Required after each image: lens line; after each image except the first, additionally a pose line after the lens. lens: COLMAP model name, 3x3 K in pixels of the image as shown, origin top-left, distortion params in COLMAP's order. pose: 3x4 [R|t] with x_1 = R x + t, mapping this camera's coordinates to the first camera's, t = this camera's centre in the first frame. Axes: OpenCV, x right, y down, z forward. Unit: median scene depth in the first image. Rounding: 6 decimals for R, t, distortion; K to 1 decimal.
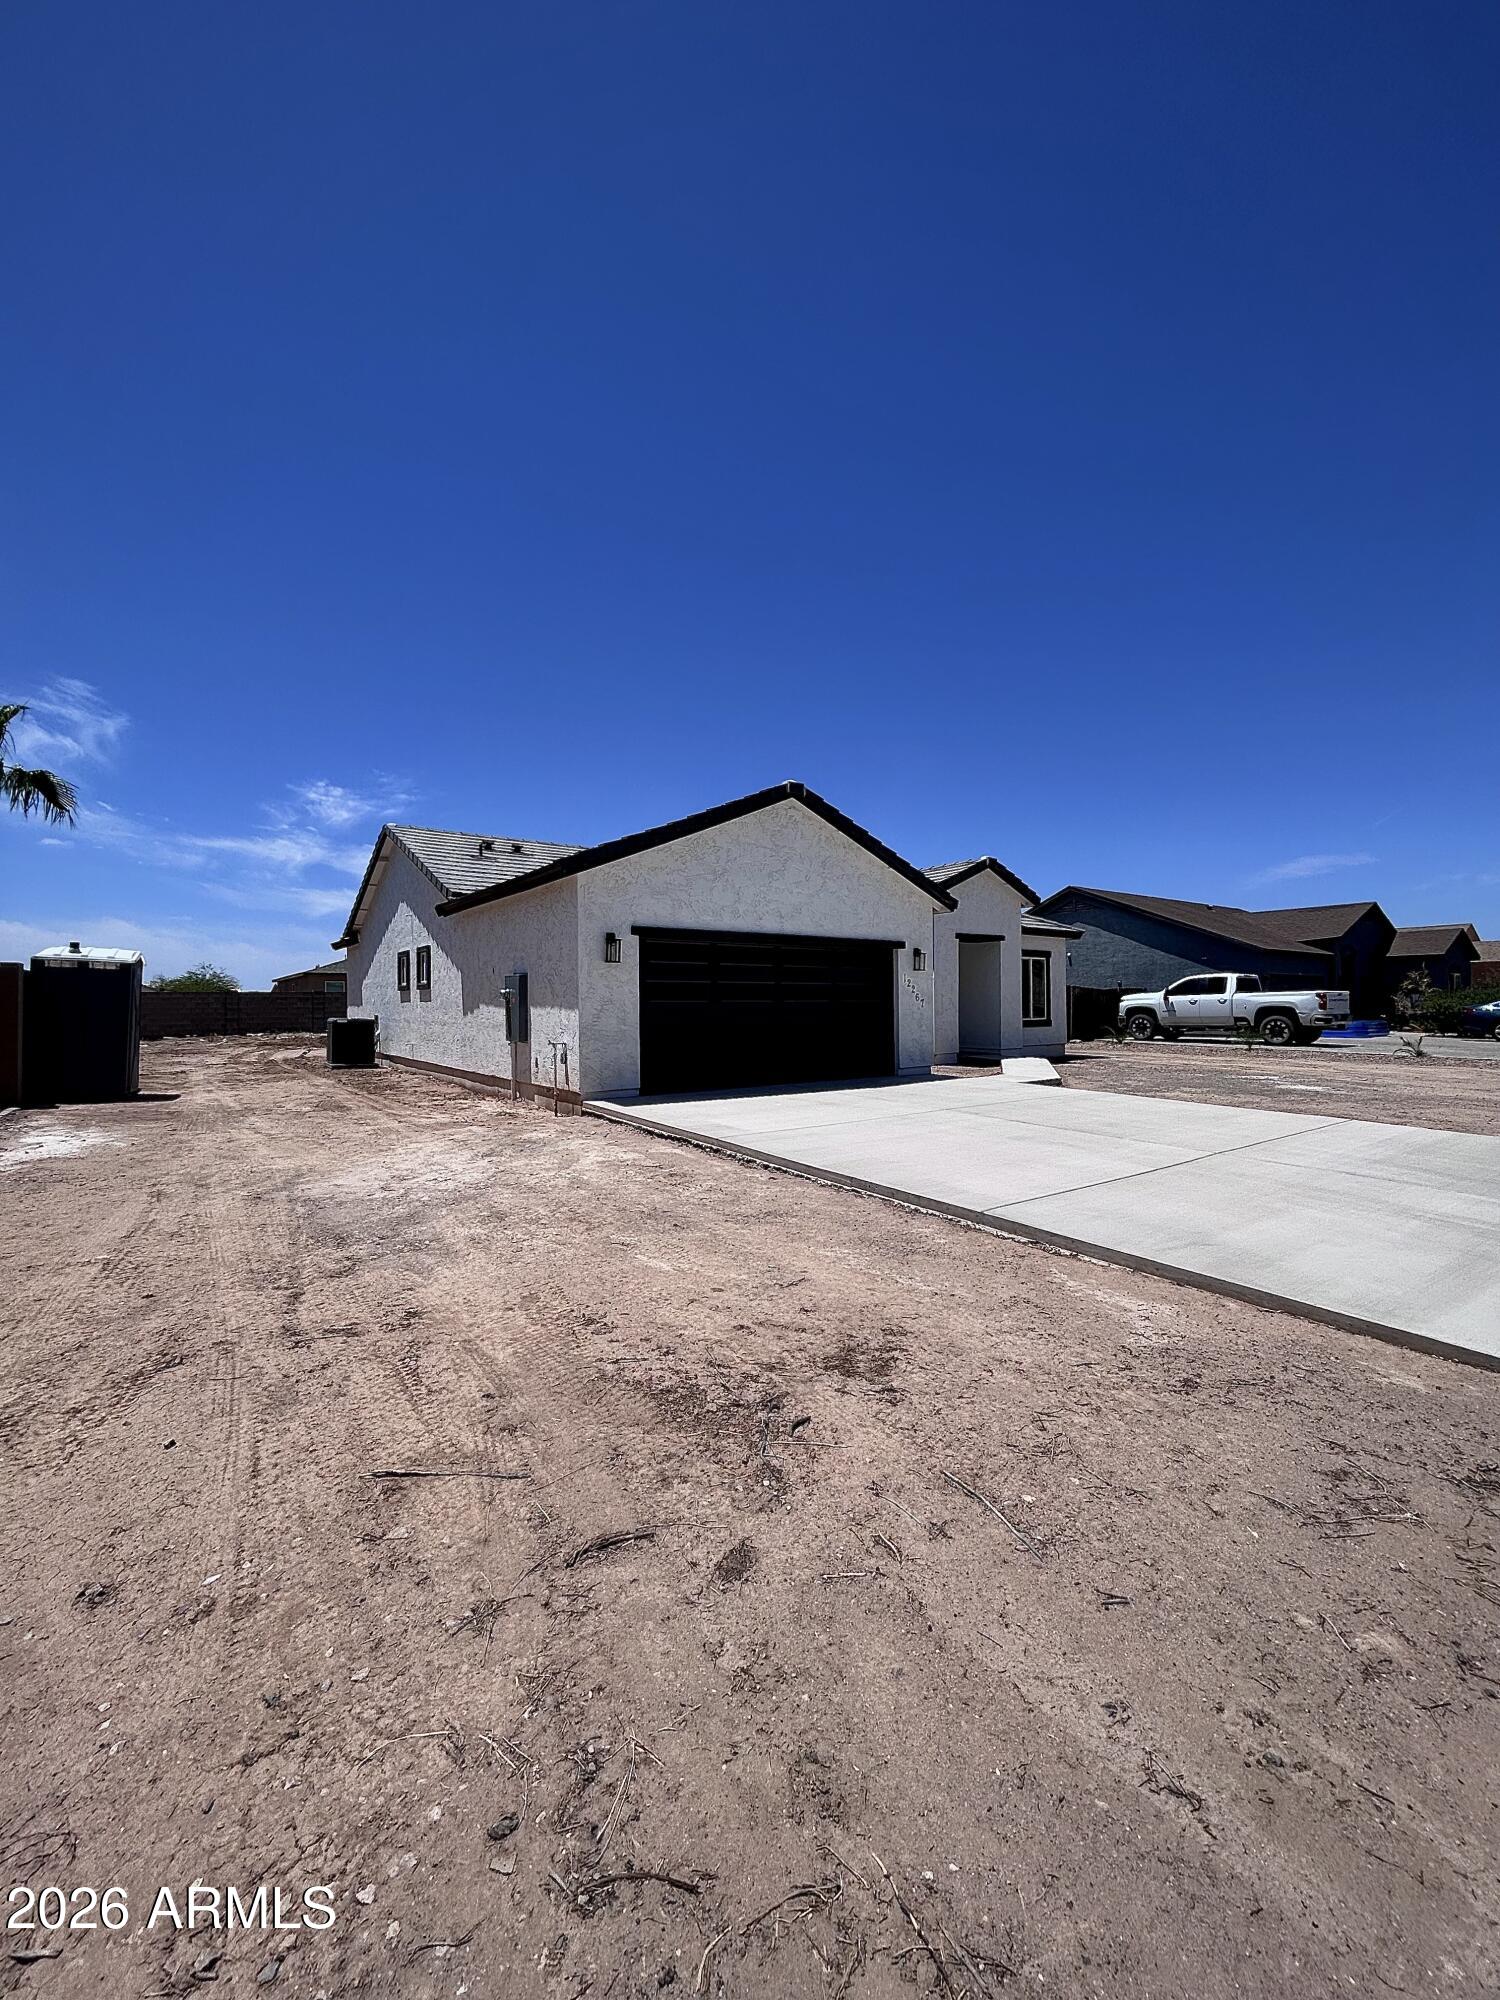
lens RADIAL K [[804.7, 0, 752.7], [0, 804.7, 998.3], [0, 0, 1]] dist [0.001609, 0.000547]
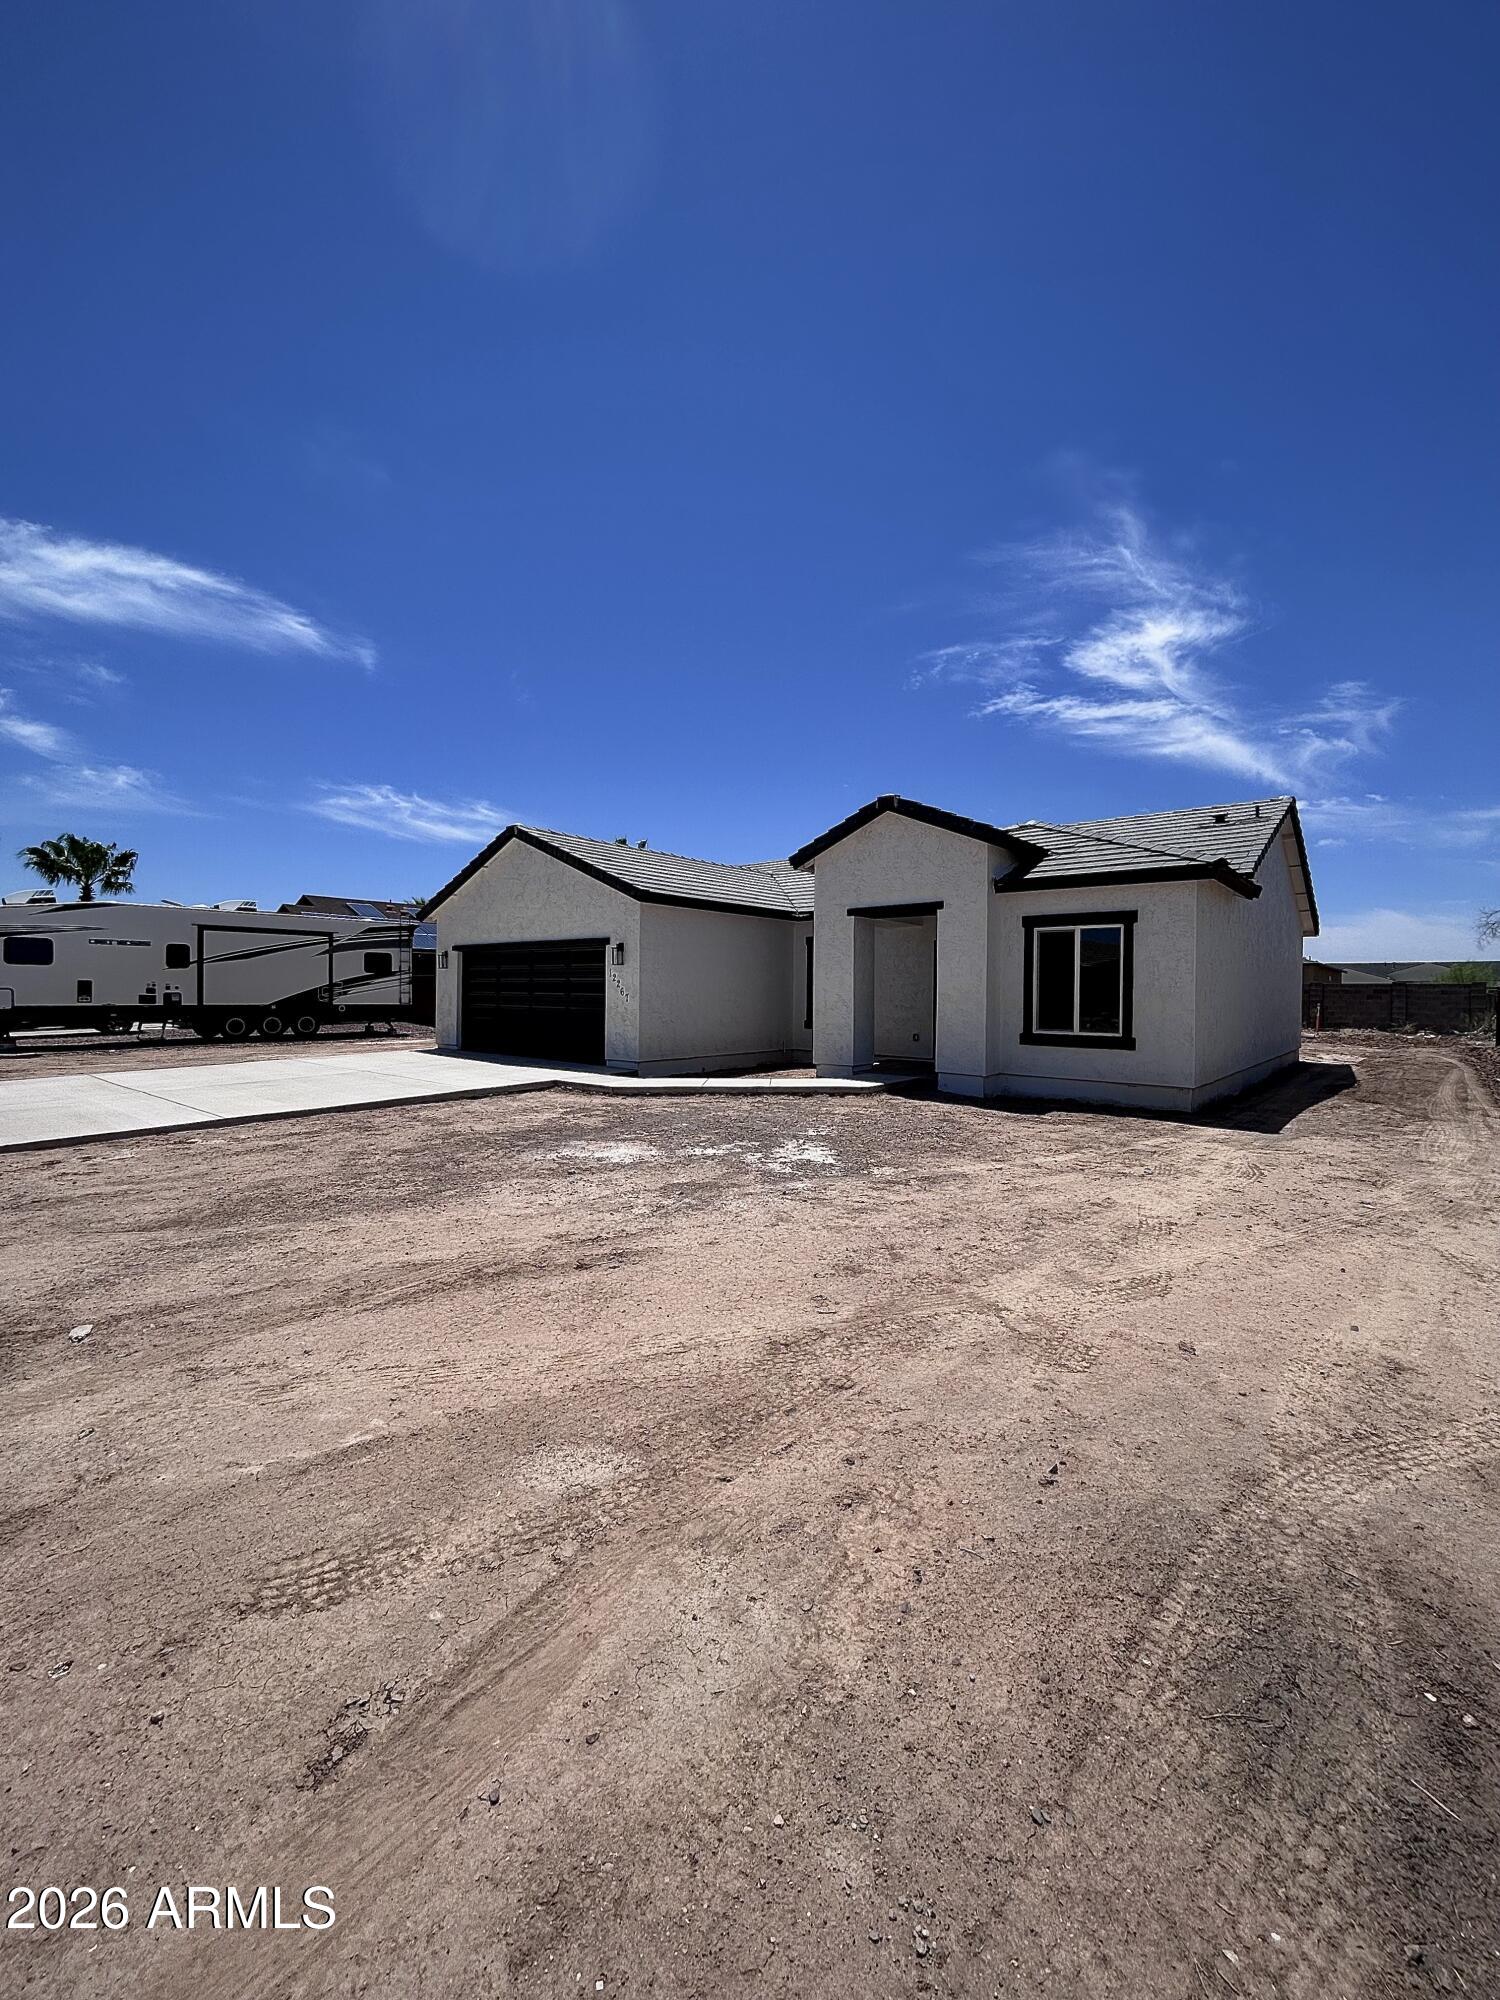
lens RADIAL K [[808.5, 0, 750.8], [0, 808.5, 1011.1], [0, 0, 1]] dist [0.000090, 0.000180]
pose [[0.241841, 0.034158, -0.969714, 1.241313], [-0.006419, 0.999415, 0.033603, -0.011942], [0.970295, -0.001902, 0.241919, 0.922894]]
